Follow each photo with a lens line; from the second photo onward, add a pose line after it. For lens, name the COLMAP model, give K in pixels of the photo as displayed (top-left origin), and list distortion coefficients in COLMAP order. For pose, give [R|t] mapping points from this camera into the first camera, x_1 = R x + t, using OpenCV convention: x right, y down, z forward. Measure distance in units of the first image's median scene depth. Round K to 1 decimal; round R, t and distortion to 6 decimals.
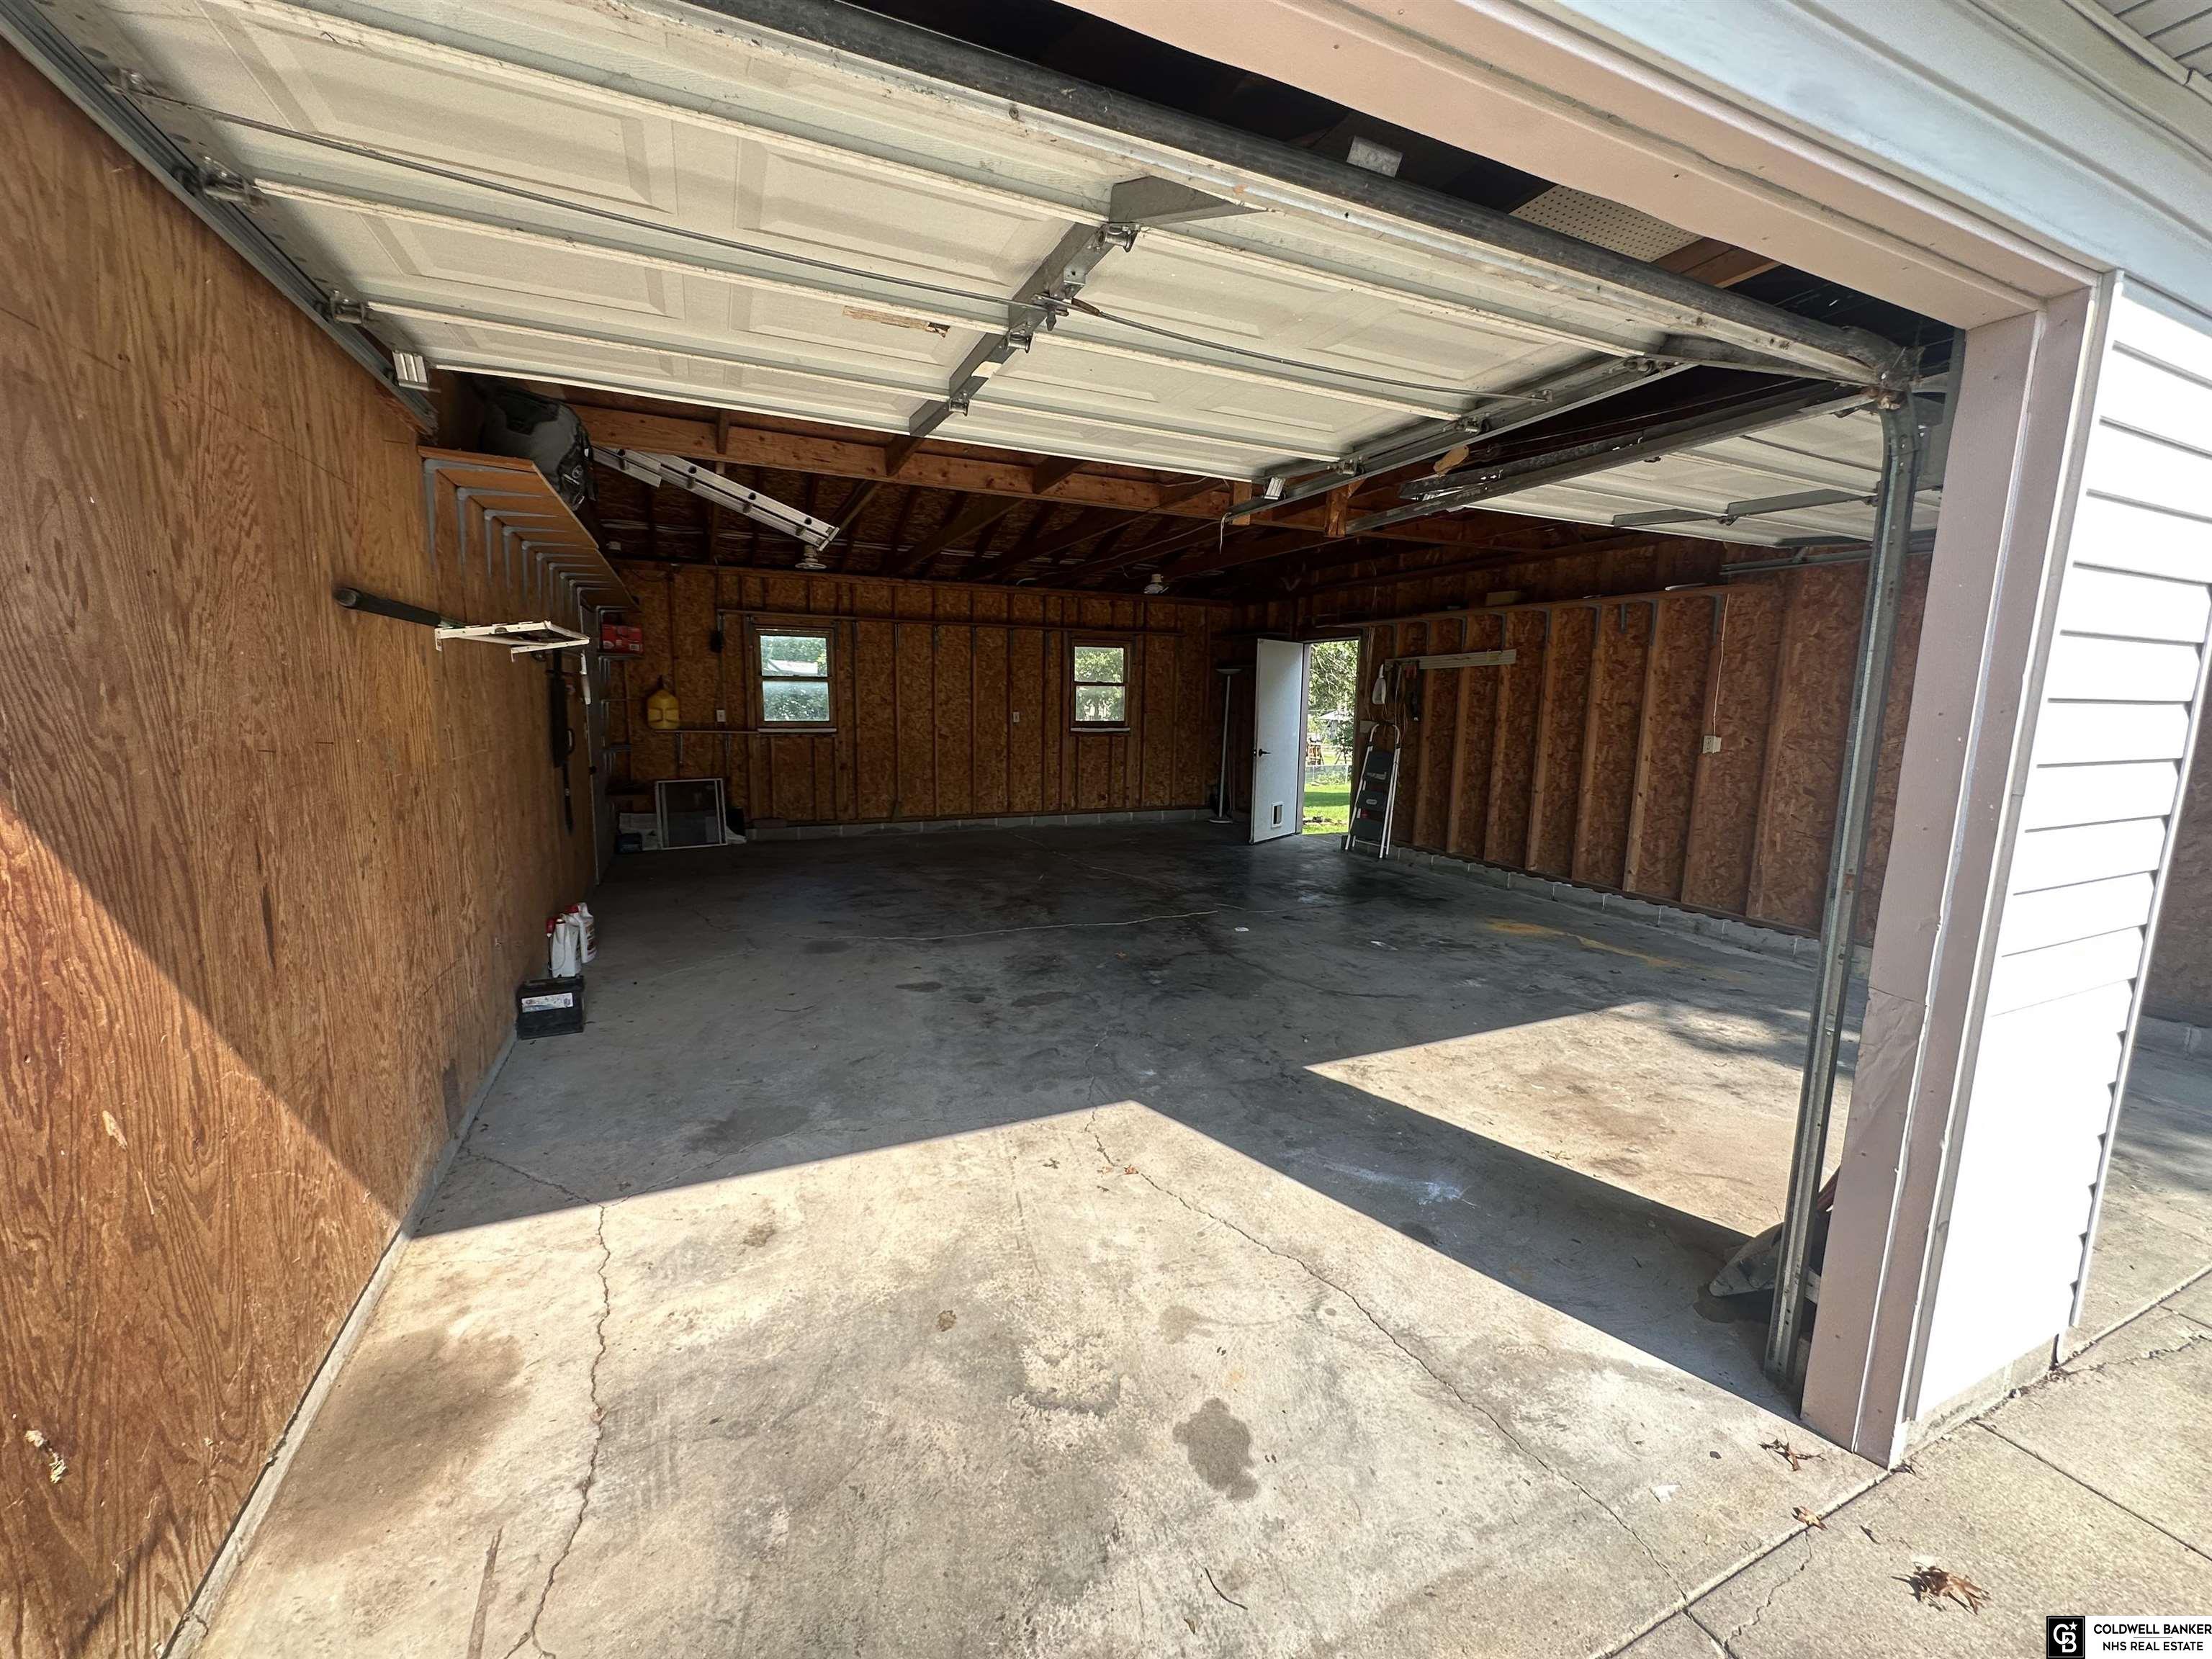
lens RADIAL K [[882.4, 0, 1106.0], [0, 882.4, 829.5], [0, 0, 1]] dist [-0.000539, 0.000013]
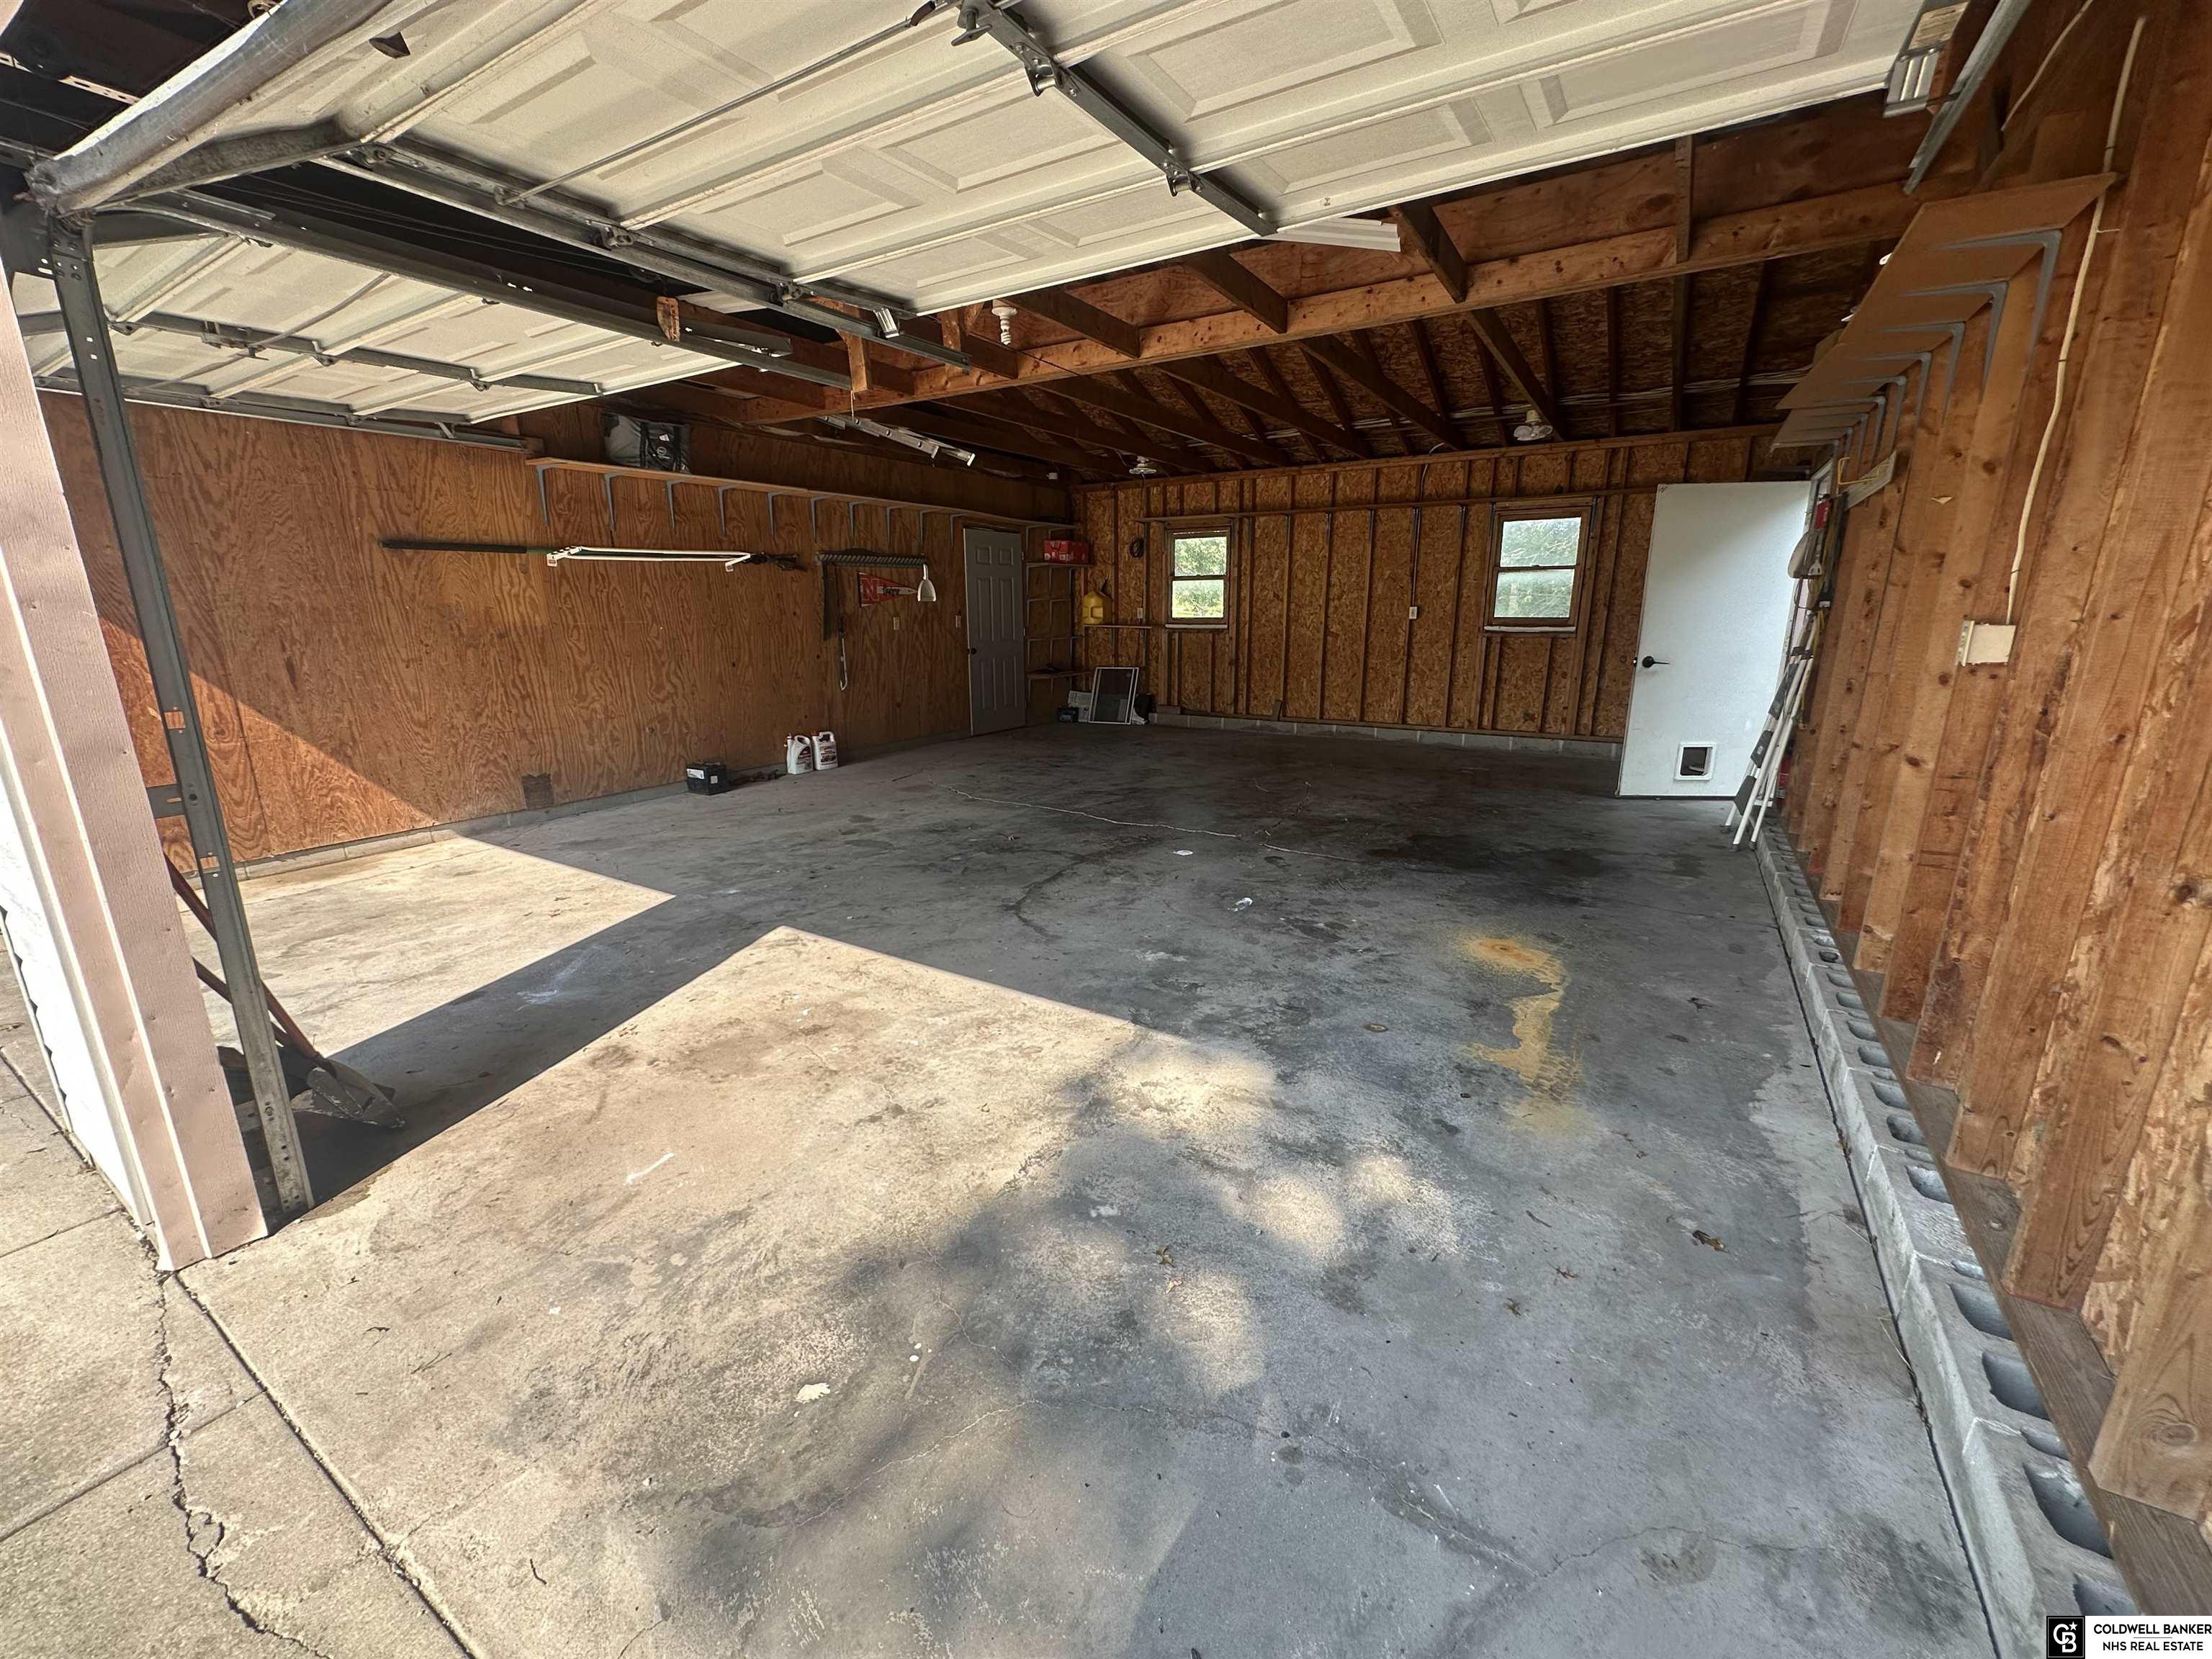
lens RADIAL K [[882.4, 0, 1106.0], [0, 882.4, 829.5], [0, 0, 1]] dist [-0.000539, 0.000013]
pose [[0.551480, 0.188045, -0.812717, 1.122682], [-0.109912, 0.982147, 0.152664, -0.043735], [0.826916, 0.005136, 0.562303, 0.635279]]
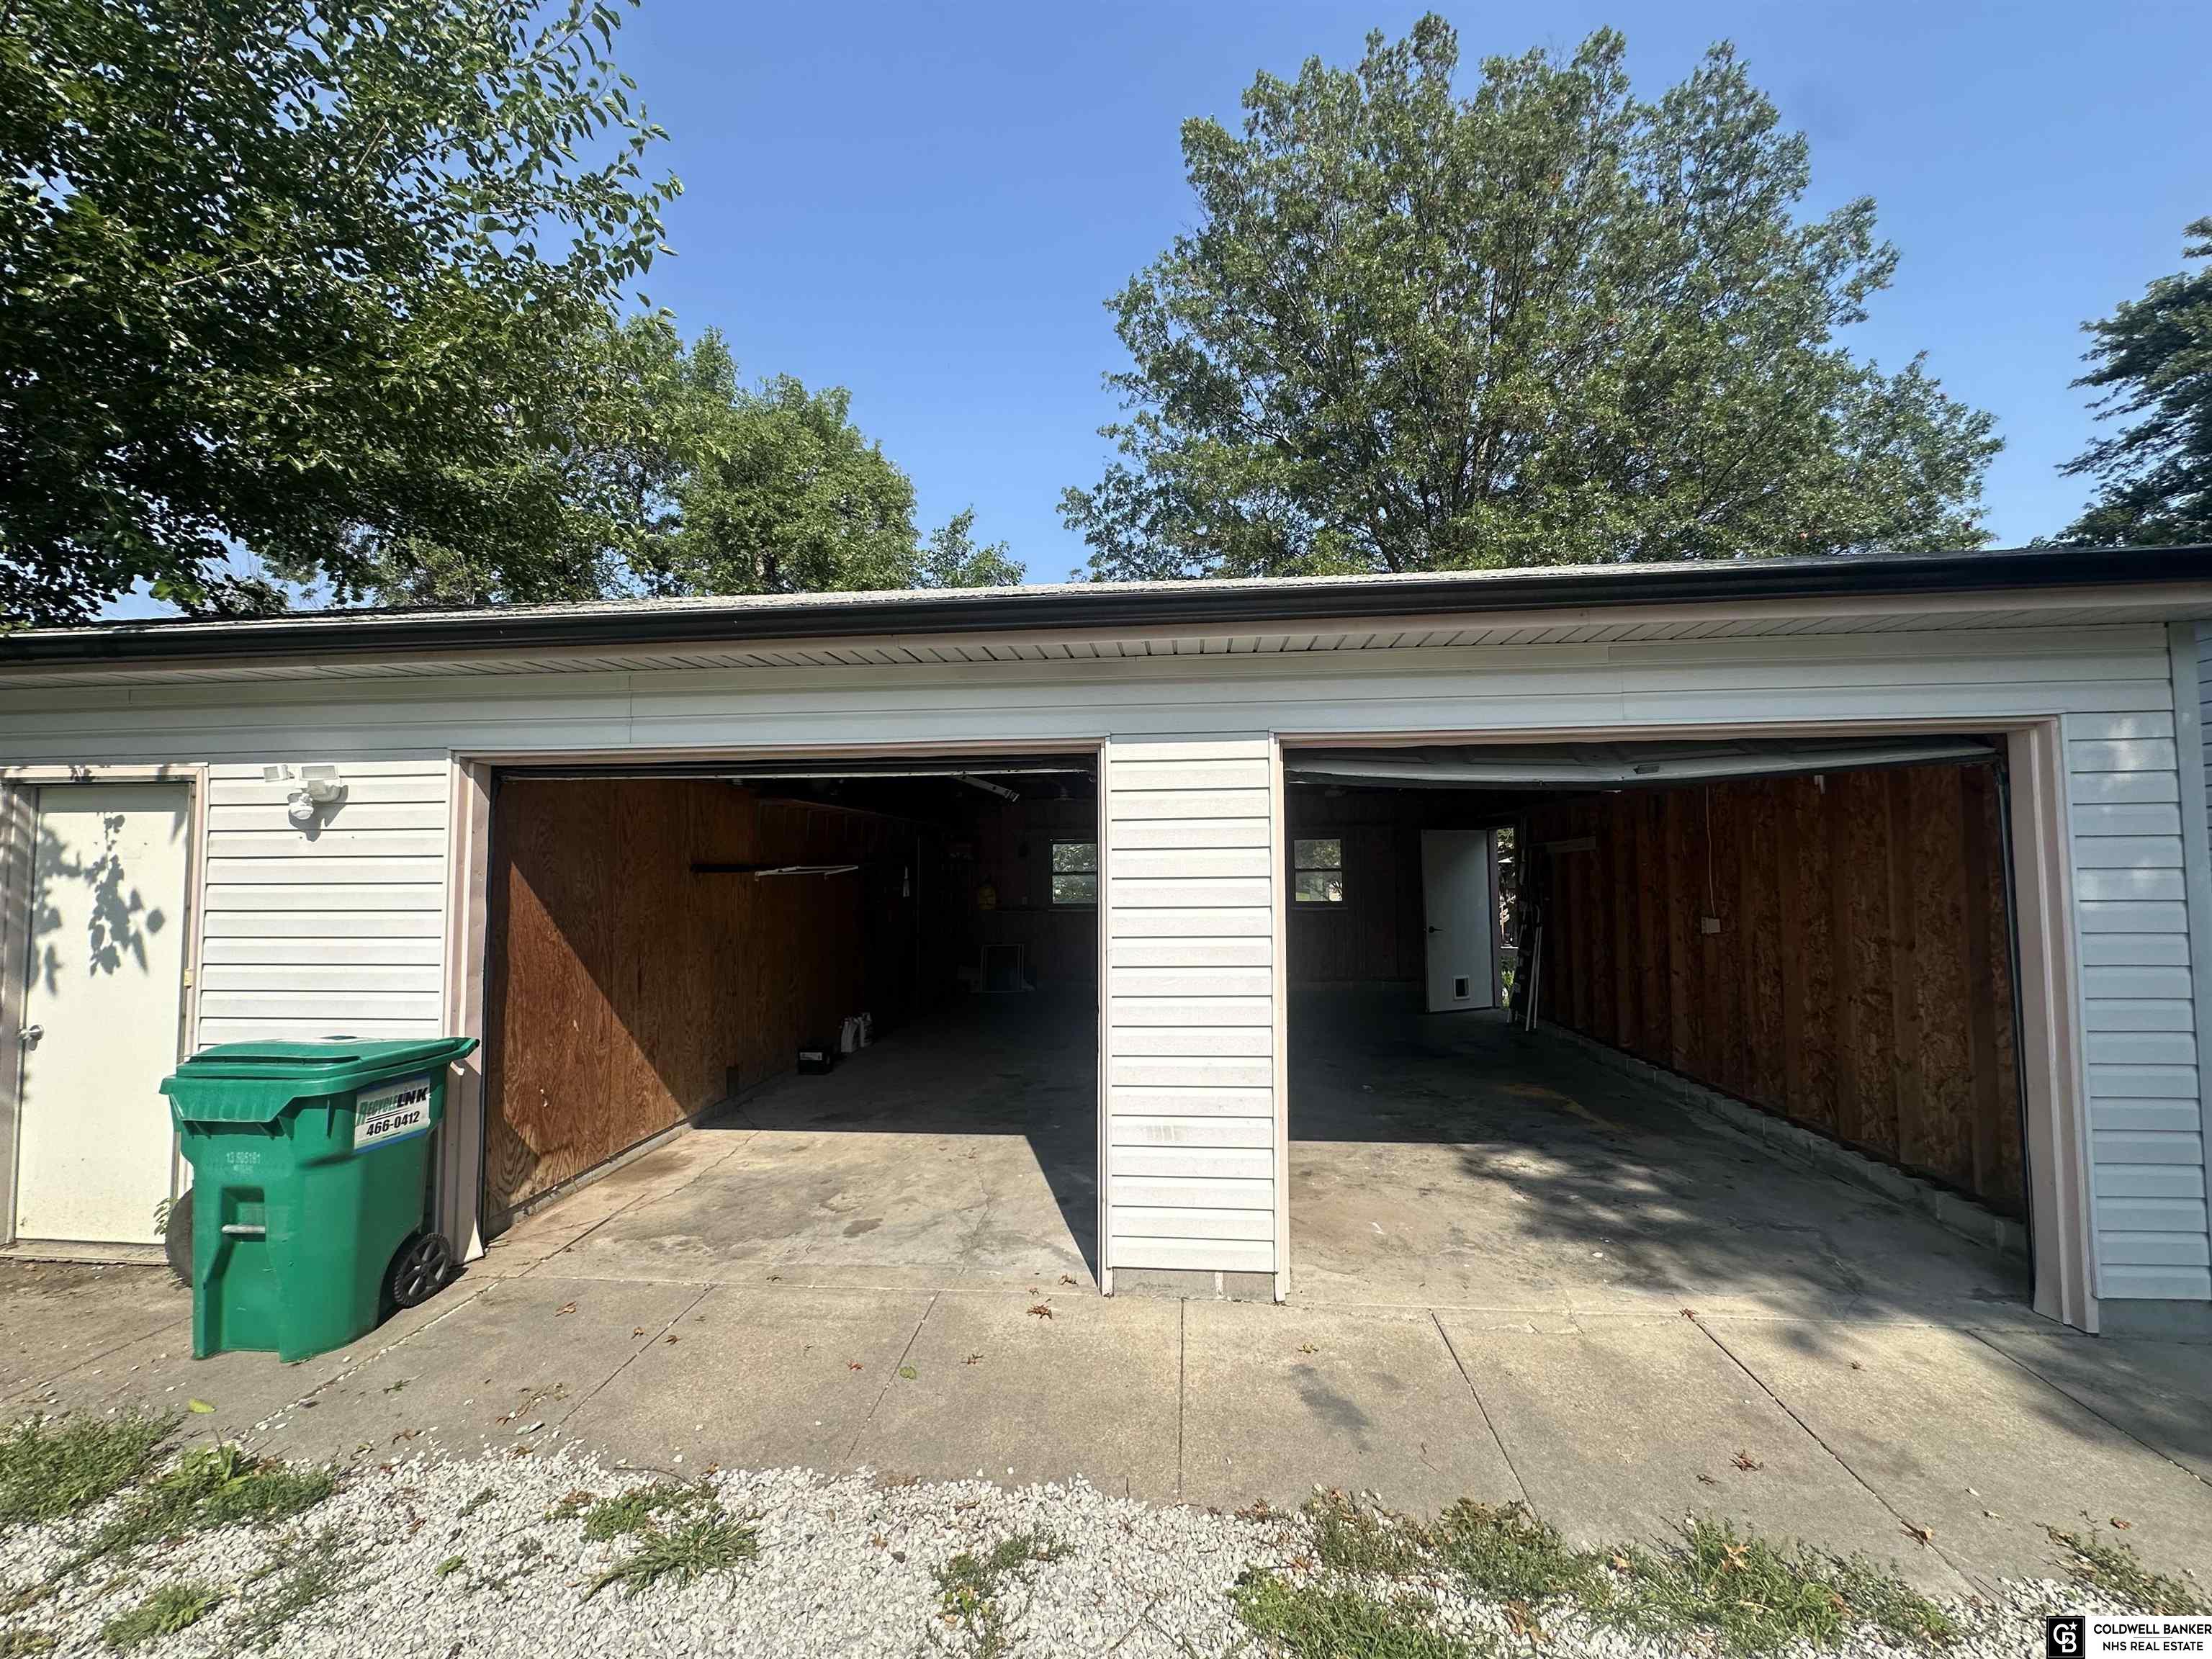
lens RADIAL K [[882.4, 0, 1106.0], [0, 882.4, 829.5], [0, 0, 1]] dist [-0.000539, 0.000013]
pose [[0.867973, -0.046676, -0.494413, 0.818056], [-0.051077, 0.981903, -0.182367, 0.026659], [0.493978, 0.183543, 0.849881, -0.369348]]
